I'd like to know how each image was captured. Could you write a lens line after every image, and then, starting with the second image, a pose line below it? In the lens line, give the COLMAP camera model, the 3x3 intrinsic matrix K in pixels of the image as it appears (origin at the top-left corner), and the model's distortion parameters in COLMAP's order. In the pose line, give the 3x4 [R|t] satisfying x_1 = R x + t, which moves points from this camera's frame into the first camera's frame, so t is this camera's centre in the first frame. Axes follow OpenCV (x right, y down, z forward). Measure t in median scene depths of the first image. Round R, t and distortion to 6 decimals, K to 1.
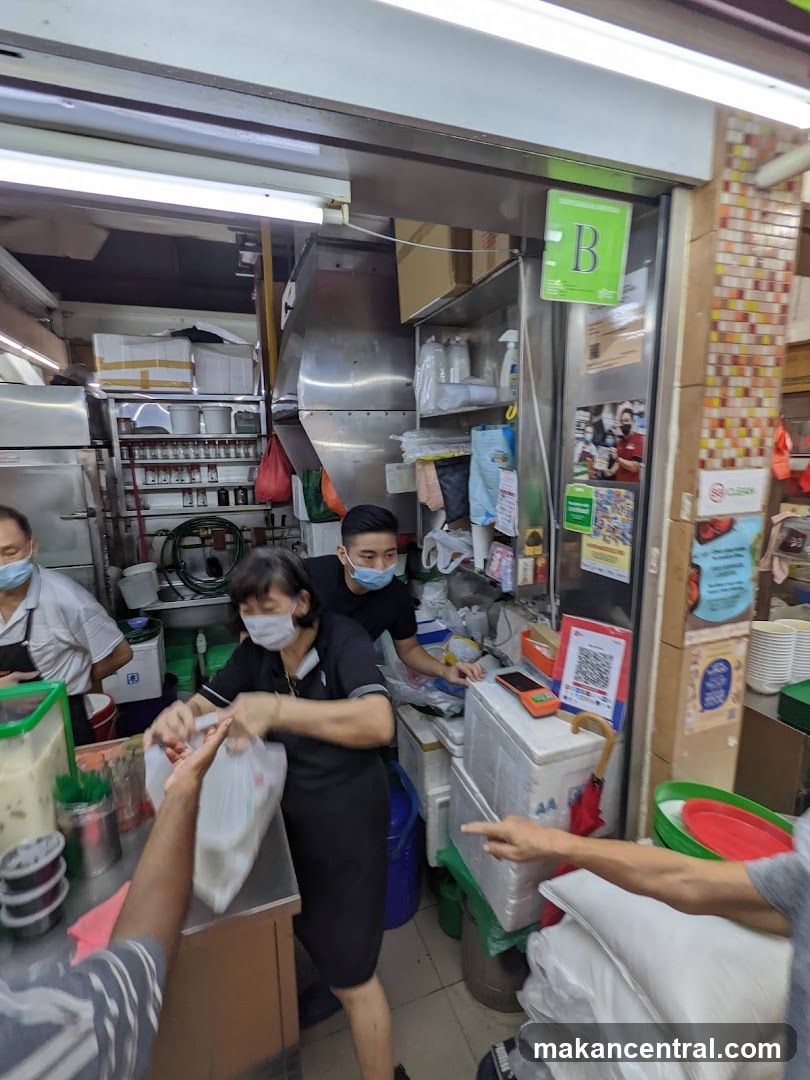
lens RADIAL K [[514.0, 0, 402.7], [0, 514.0, 538.9], [0, 0, 1]] dist [-0.001116, -0.000501]
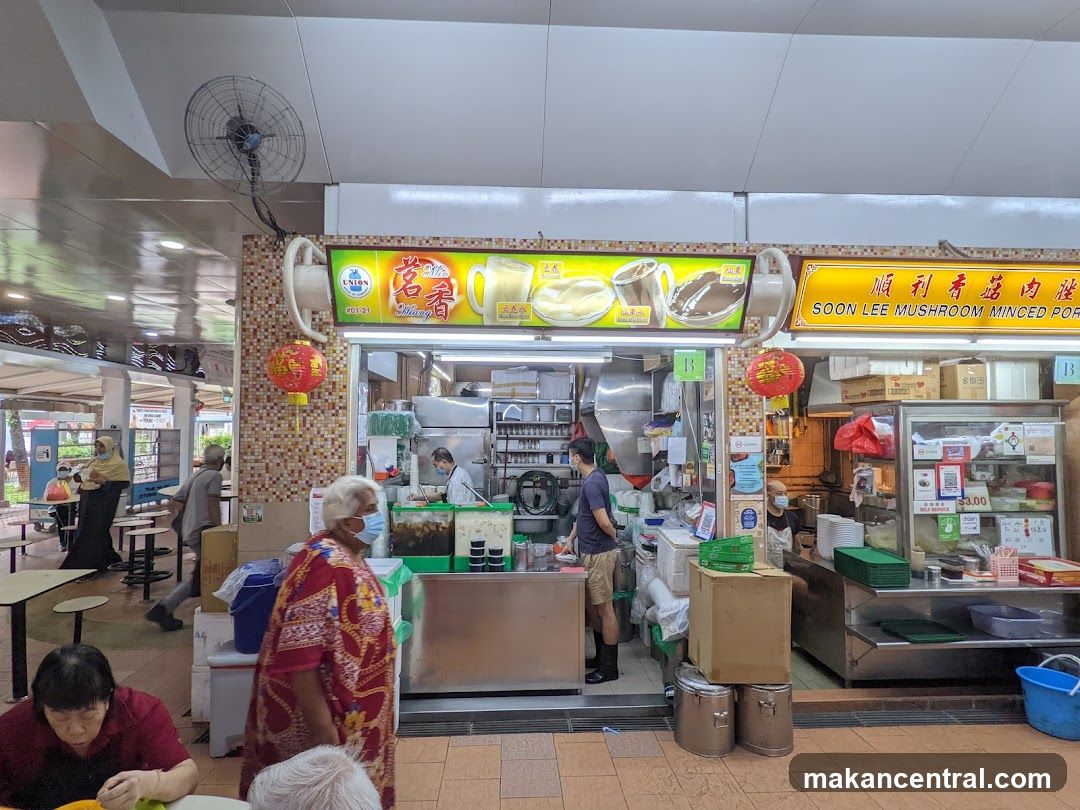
lens RADIAL K [[518.5, 0, 537.3], [0, 518.5, 413.6], [0, 0, 1]] dist [0.000907, -0.001429]
pose [[0.954528, 0.005005, -0.298080, 0.287459], [-0.068546, 0.976755, -0.203101, 0.287371], [0.290135, 0.214298, 0.932683, -1.453725]]
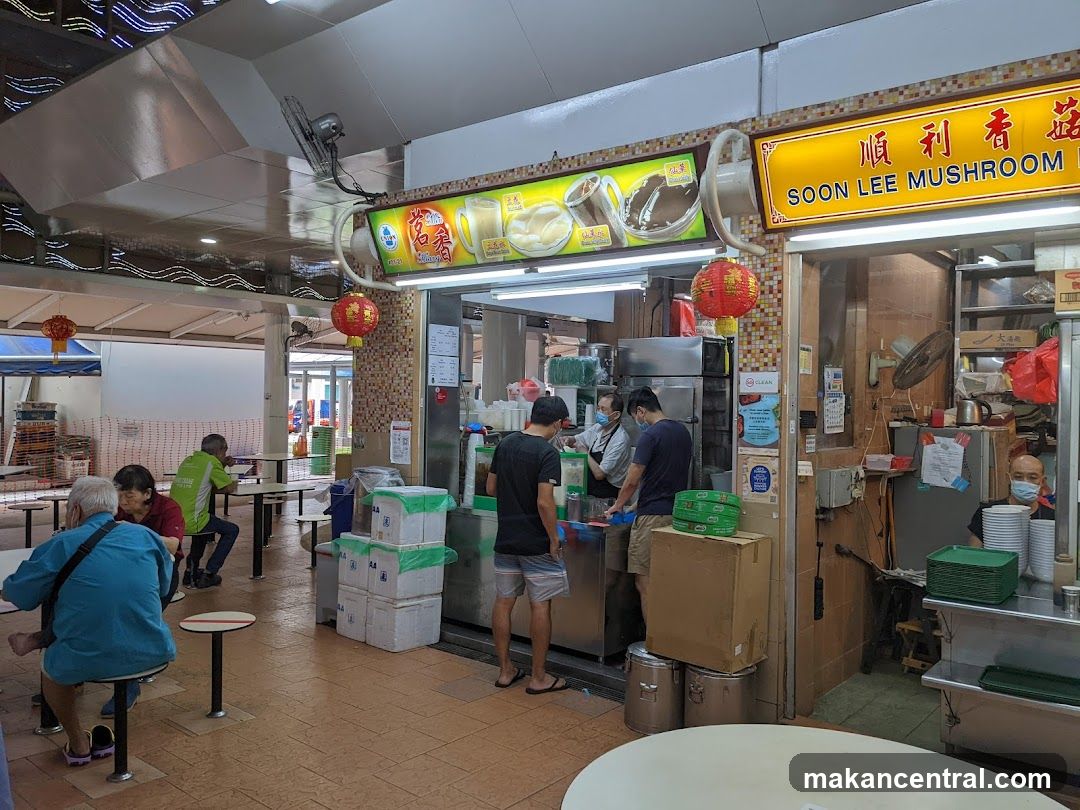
lens RADIAL K [[856.5, 0, 534.7], [0, 856.5, 407.5], [0, 0, 1]] dist [0.060972, -0.098048]
pose [[0.500856, 0.030391, -0.864997, 2.381714], [-0.180031, 0.981184, -0.069770, 0.312839], [0.846600, 0.190671, 0.496903, -1.135305]]
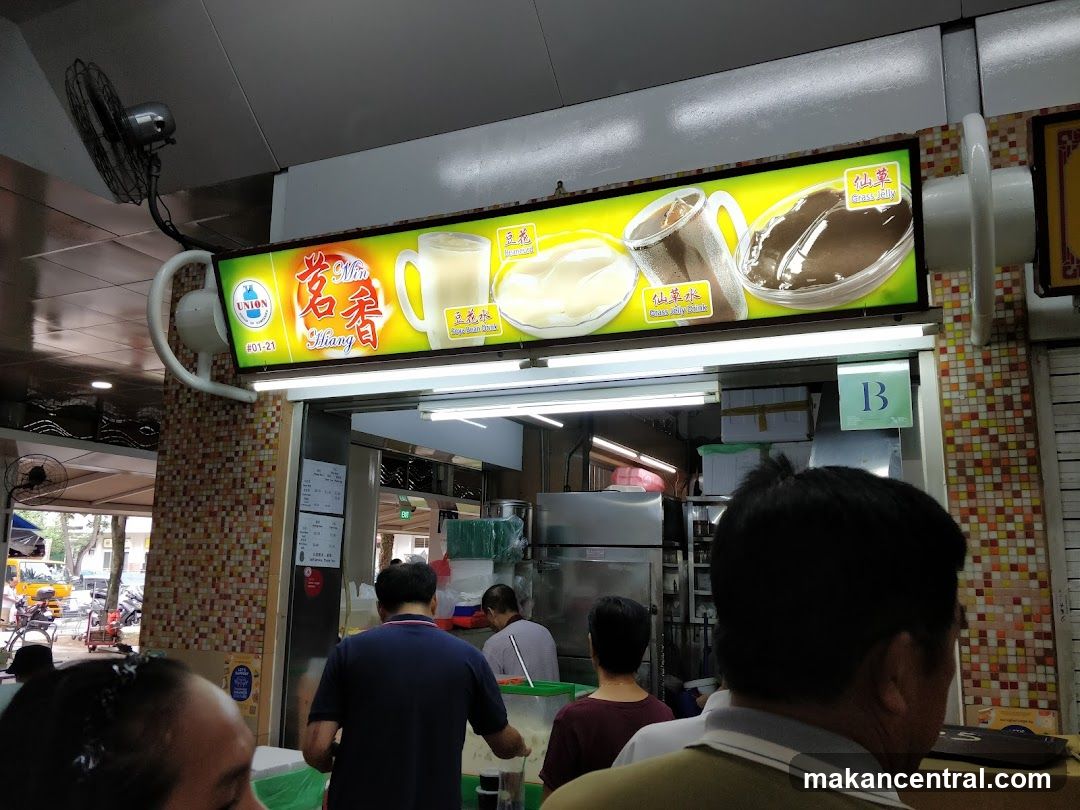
lens RADIAL K [[880.3, 0, 538.1], [0, 880.3, 409.3], [0, 0, 1]] dist [0.058178, -0.110879]
pose [[0.711700, -0.102355, -0.694987, 0.971913], [-0.151824, 0.943534, -0.294436, 0.237220], [0.685881, 0.315066, 0.655974, -0.862211]]
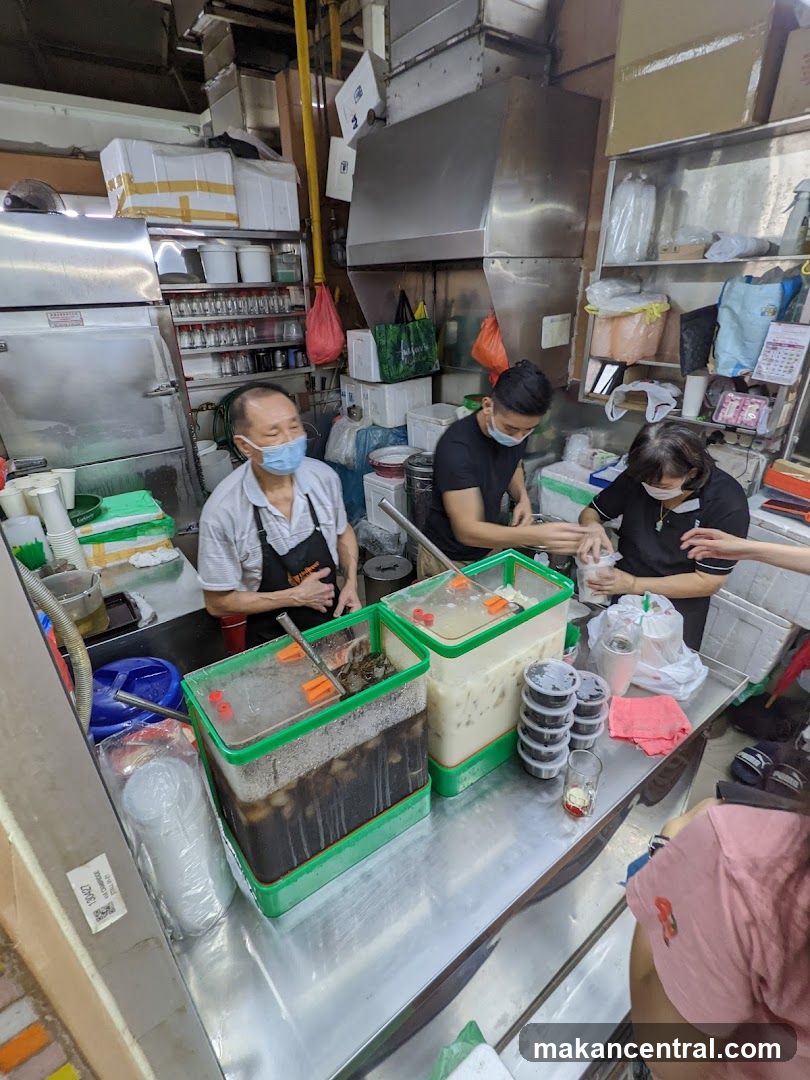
lens RADIAL K [[514.0, 0, 402.7], [0, 514.0, 538.9], [0, 0, 1]] dist [-0.001116, -0.000501]
pose [[0.958743, -0.132633, 0.251437, -0.919910], [0.059033, 0.958095, 0.280301, -0.046745], [-0.278078, -0.253894, 0.926397, 0.079095]]
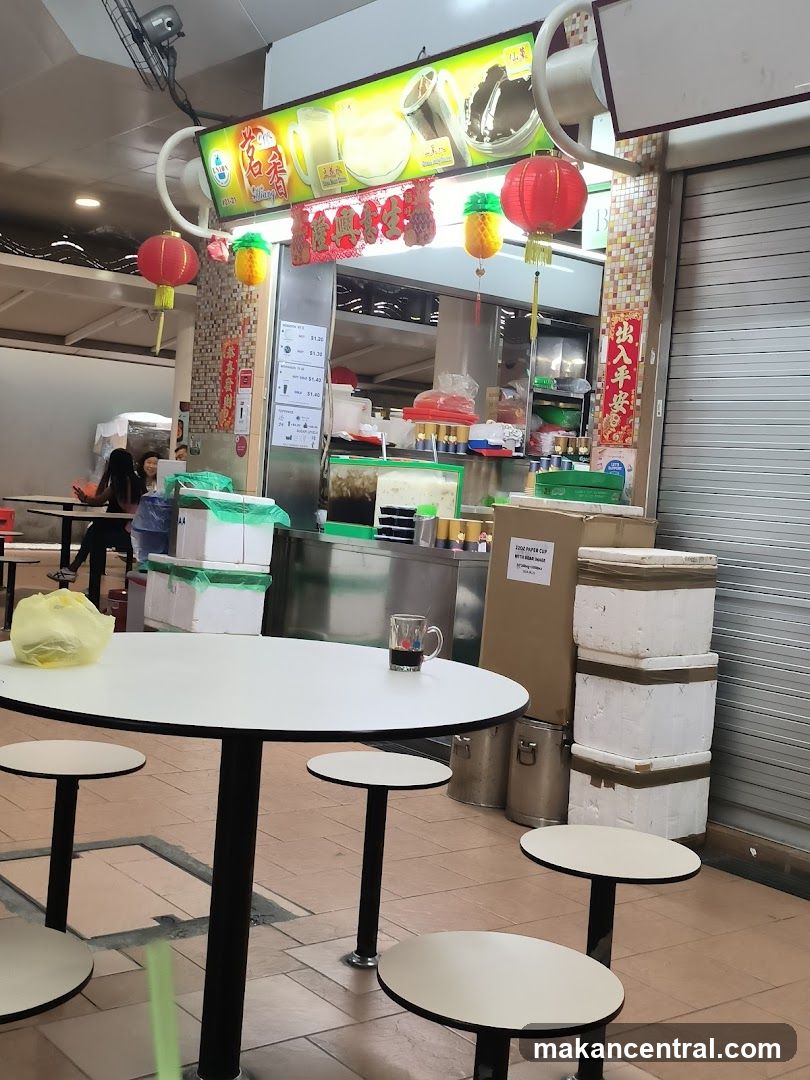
lens RADIAL K [[1297.6, 0, 403.0], [0, 1297.6, 540.6], [0, 0, 1]] dist [0.000439, 0.222413]
pose [[0.316190, 0.079094, -0.945393, 3.110634], [-0.247623, 0.968855, -0.001762, 0.481072], [0.915809, 0.234658, 0.325928, -0.582699]]
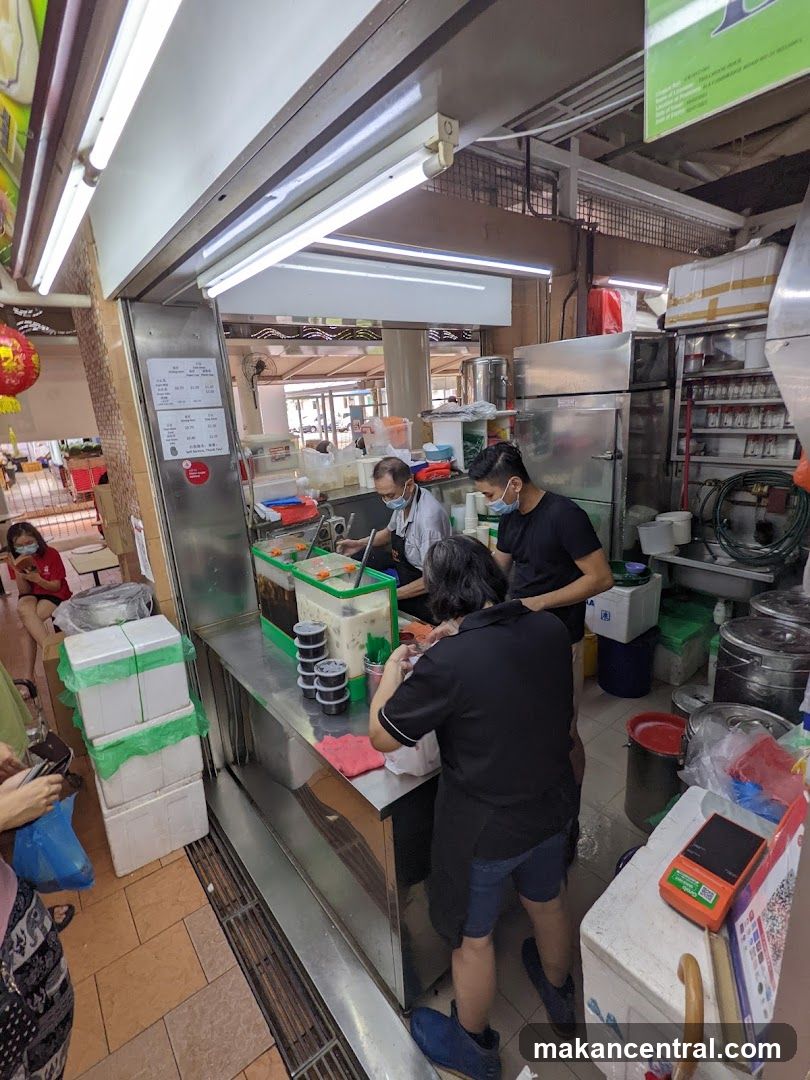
lens RADIAL K [[518.5, 0, 399.7], [0, 518.5, 538.5], [0, 0, 1]] dist [0.000907, -0.001429]
pose [[0.306785, 0.240473, -0.920899, 0.524737], [-0.110813, 0.970000, 0.216379, -0.122143], [0.945306, 0.035666, 0.324229, 0.437112]]
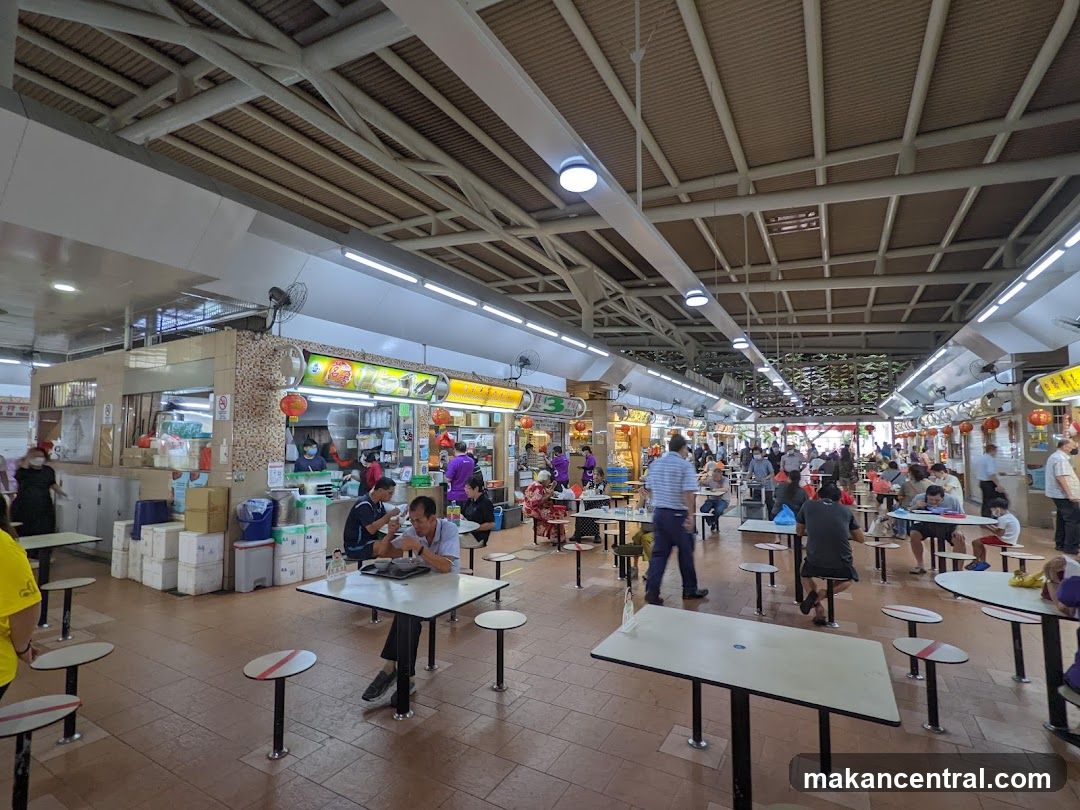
lens RADIAL K [[504.0, 0, 524.3], [0, 504.0, 414.0], [0, 0, 1]] dist [-0.000122, -0.000073]
pose [[0.786932, 0.050346, 0.614982, -1.948273], [0.101150, 0.972658, -0.209059, 0.853301], [-0.608692, 0.226720, 0.760324, -3.949132]]
